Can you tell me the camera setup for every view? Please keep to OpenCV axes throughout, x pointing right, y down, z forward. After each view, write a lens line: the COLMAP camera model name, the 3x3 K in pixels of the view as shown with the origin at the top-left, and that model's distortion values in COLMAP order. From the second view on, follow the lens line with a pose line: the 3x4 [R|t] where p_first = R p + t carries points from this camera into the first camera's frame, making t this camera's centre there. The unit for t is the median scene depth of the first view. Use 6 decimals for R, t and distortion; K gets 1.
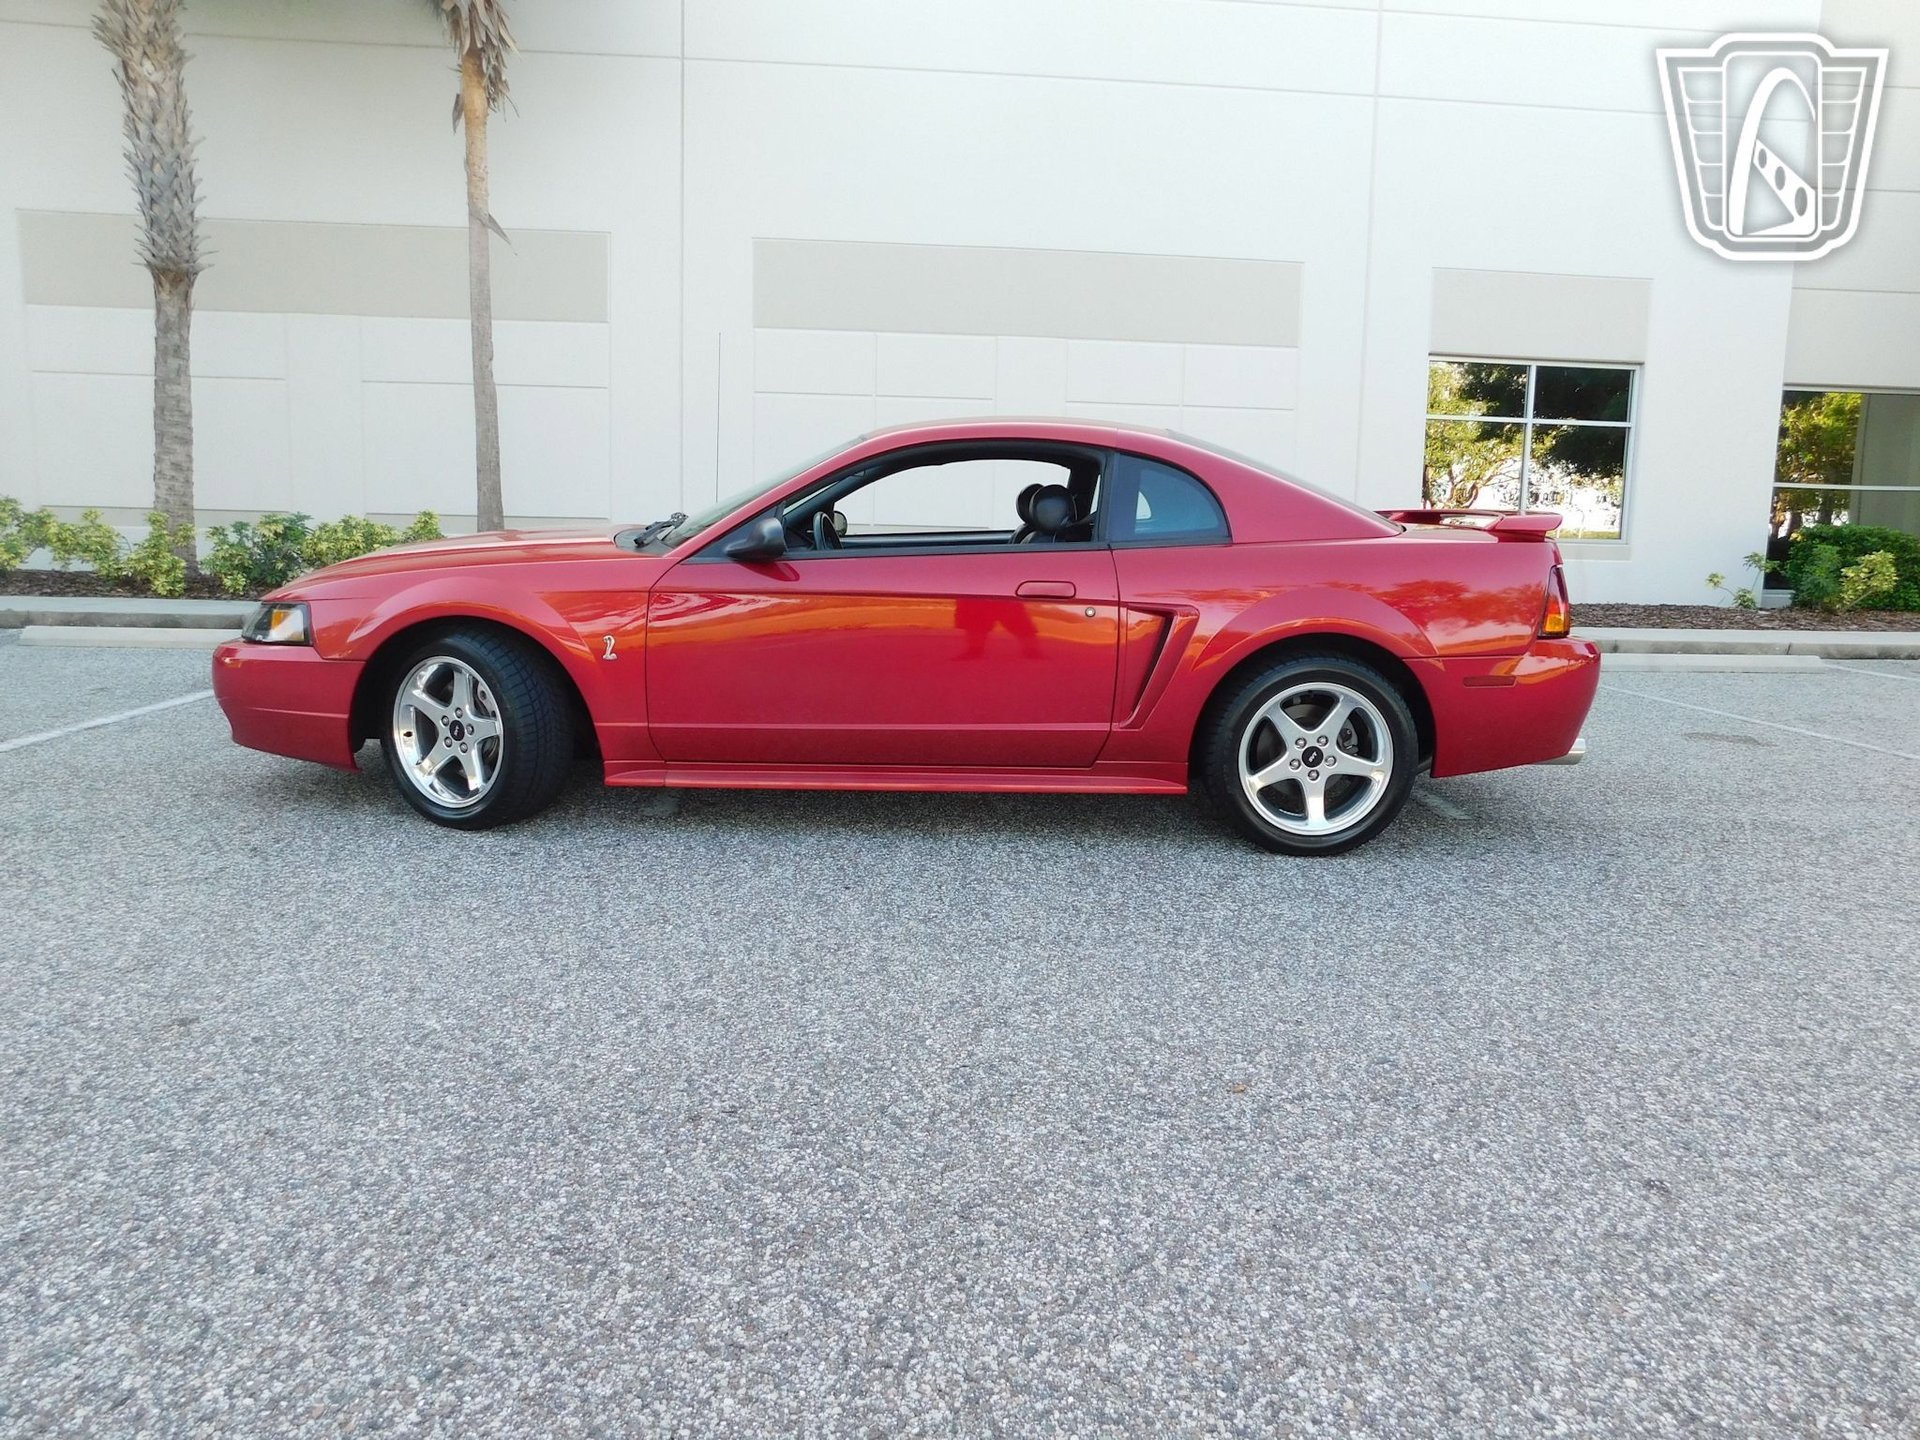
lens RADIAL K [[1251.0, 0, 957.6], [0, 1251.0, 710.4], [0, 0, 1]] dist [-0.069045, 0.055809]
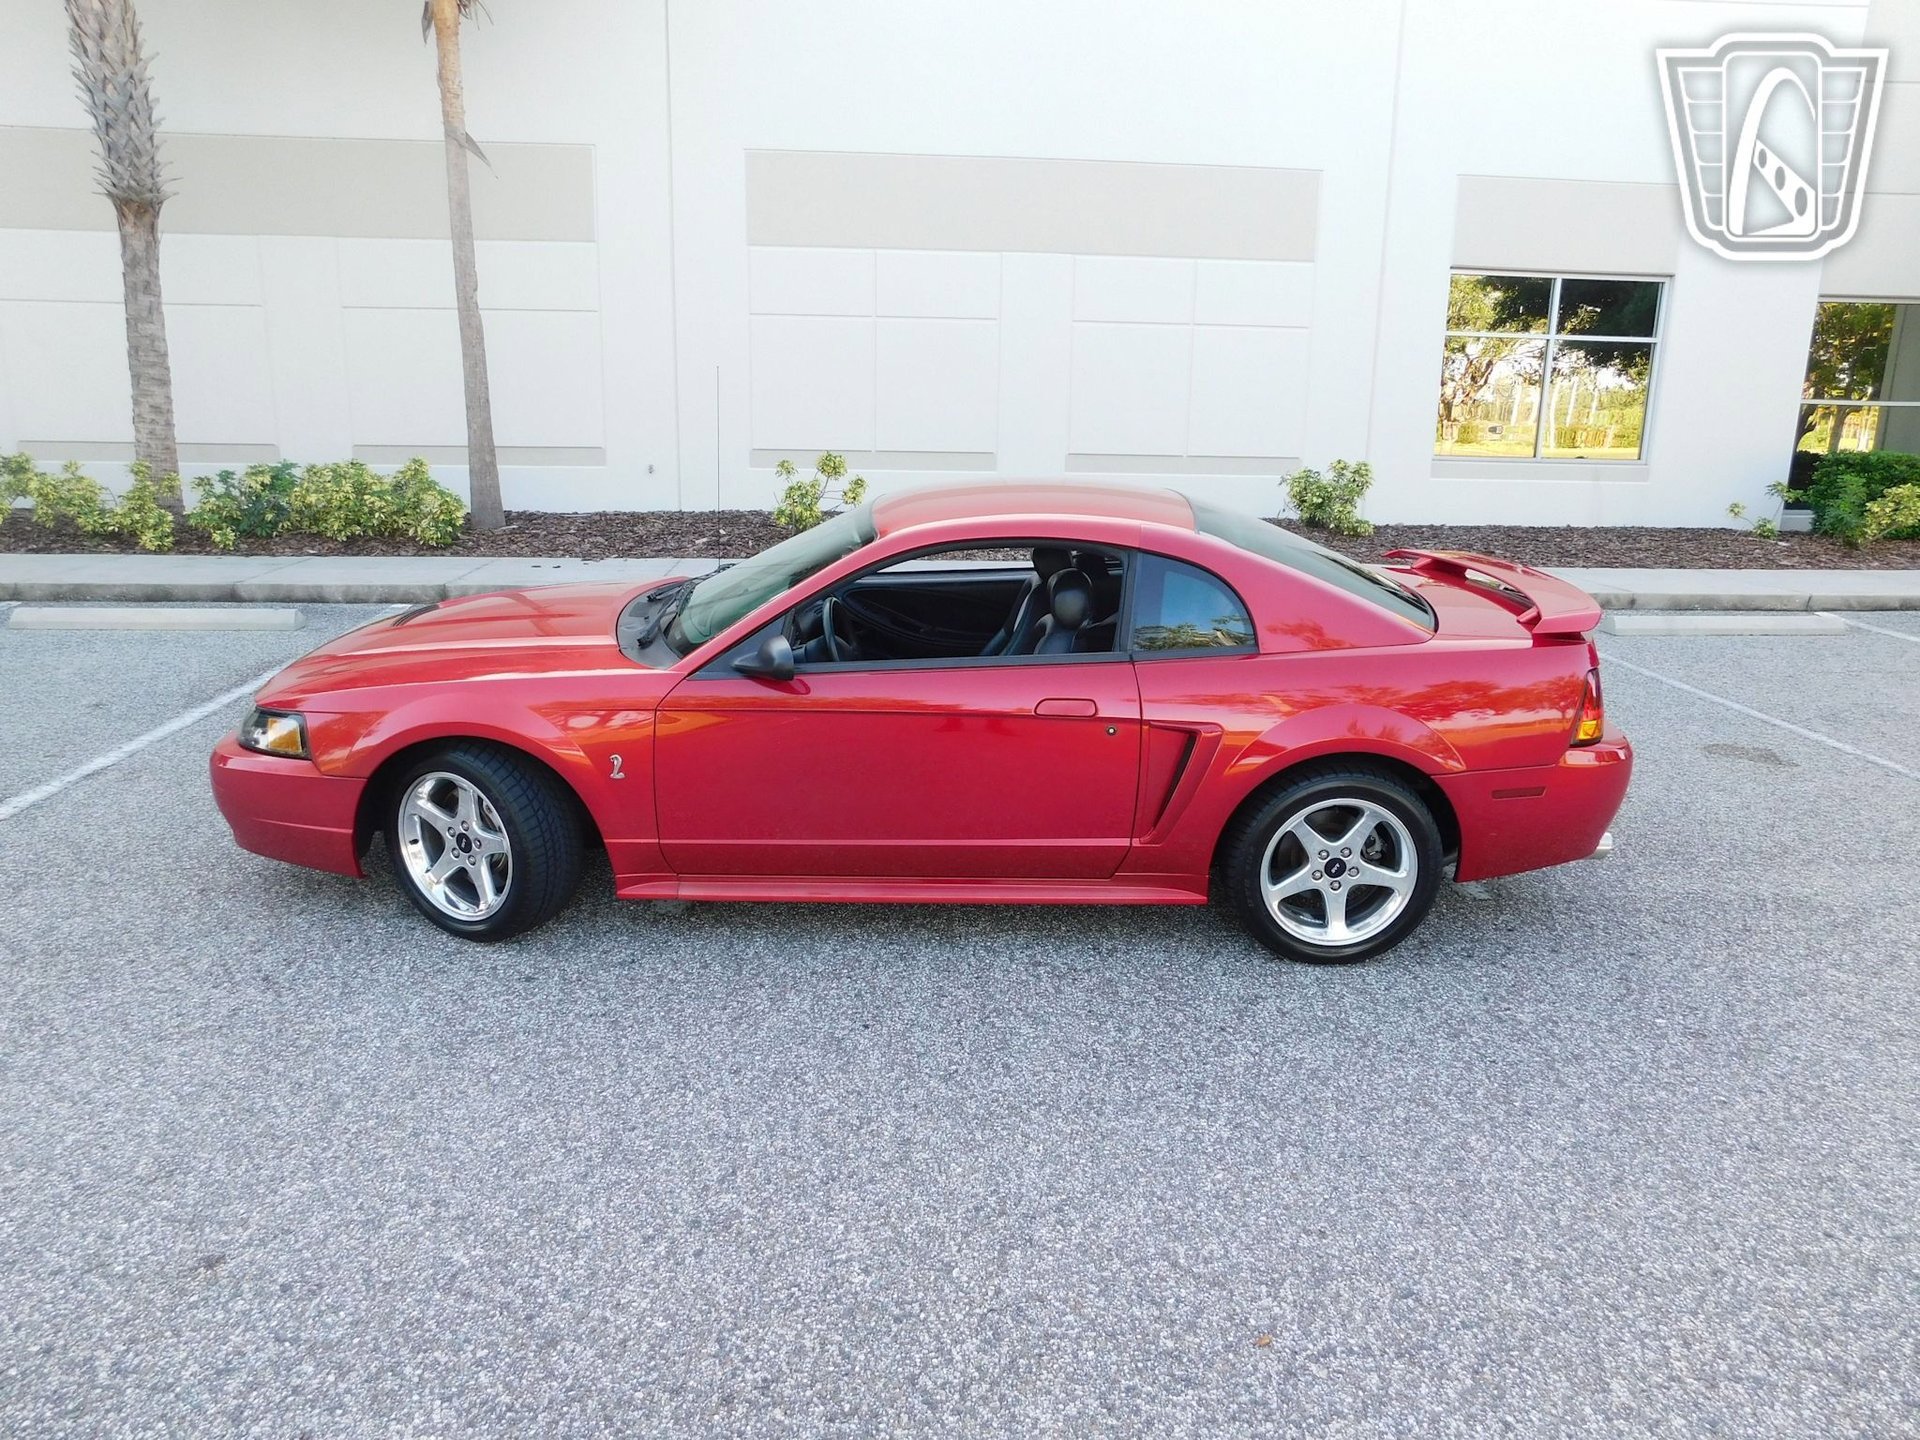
lens RADIAL K [[1251.0, 0, 958.2], [0, 1251.0, 708.9], [0, 0, 1]] dist [-0.069045, 0.055809]
pose [[0.999983, -0.005760, -0.000368, -0.012017], [0.005766, 0.994253, 0.106899, -0.196467], [-0.000249, -0.106900, 0.994270, 0.036653]]
